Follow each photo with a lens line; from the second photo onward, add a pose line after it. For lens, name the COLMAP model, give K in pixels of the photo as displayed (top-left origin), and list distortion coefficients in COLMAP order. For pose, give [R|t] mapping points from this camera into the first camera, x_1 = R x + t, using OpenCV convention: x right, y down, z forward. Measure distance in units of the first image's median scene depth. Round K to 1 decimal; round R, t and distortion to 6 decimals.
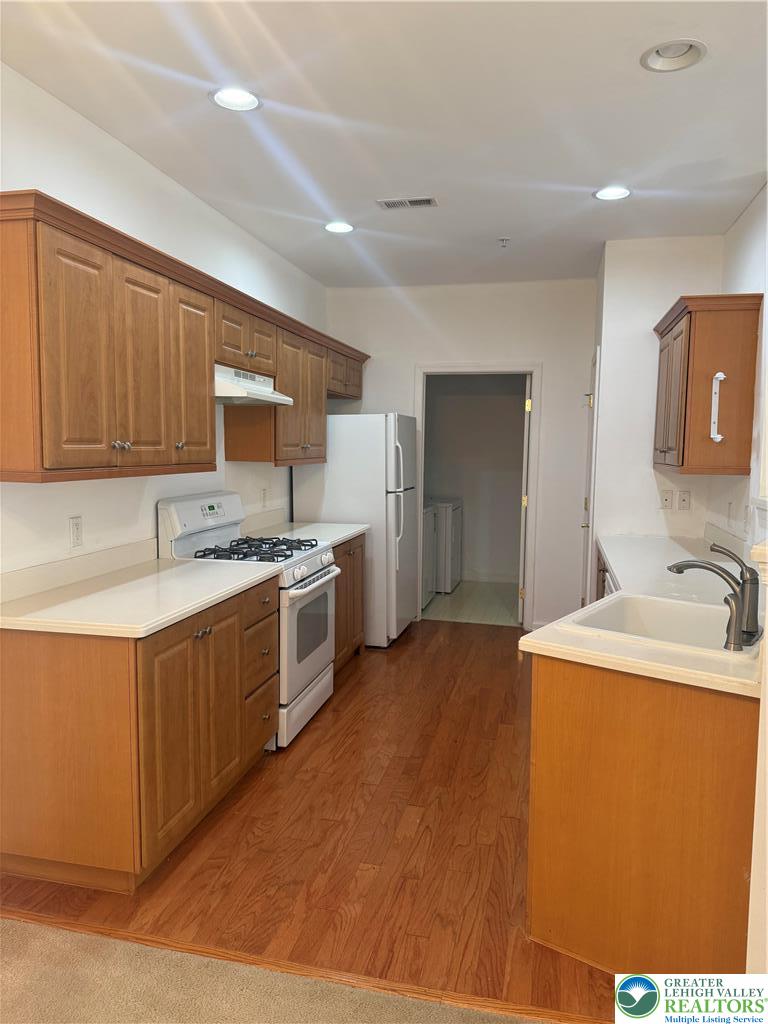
lens RADIAL K [[710.8, 0, 384.0], [0, 710.8, 512.0], [0, 0, 1]] dist [0.206664, -0.405652]
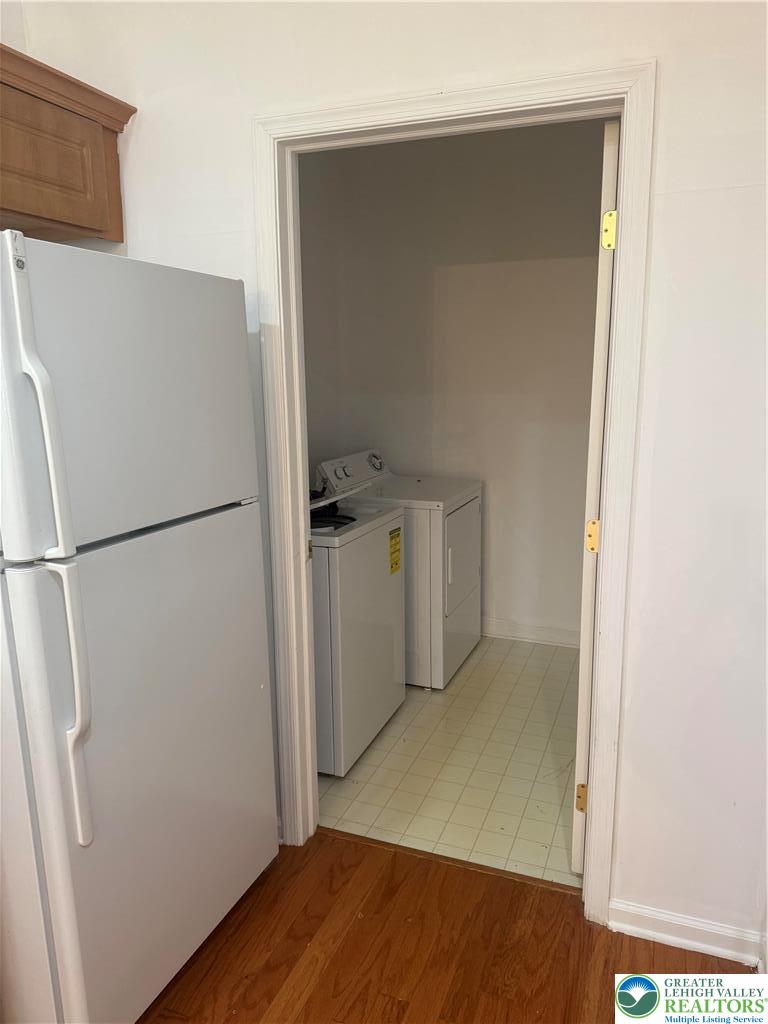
lens RADIAL K [[710.8, 0, 384.0], [0, 710.8, 512.0], [0, 0, 1]] dist [0.206664, -0.405652]
pose [[0.990190, 0.005781, -0.139606, 0.146937], [0.007726, 0.995350, 0.096013, -0.059050], [0.139512, -0.096150, 0.985541, 0.660325]]
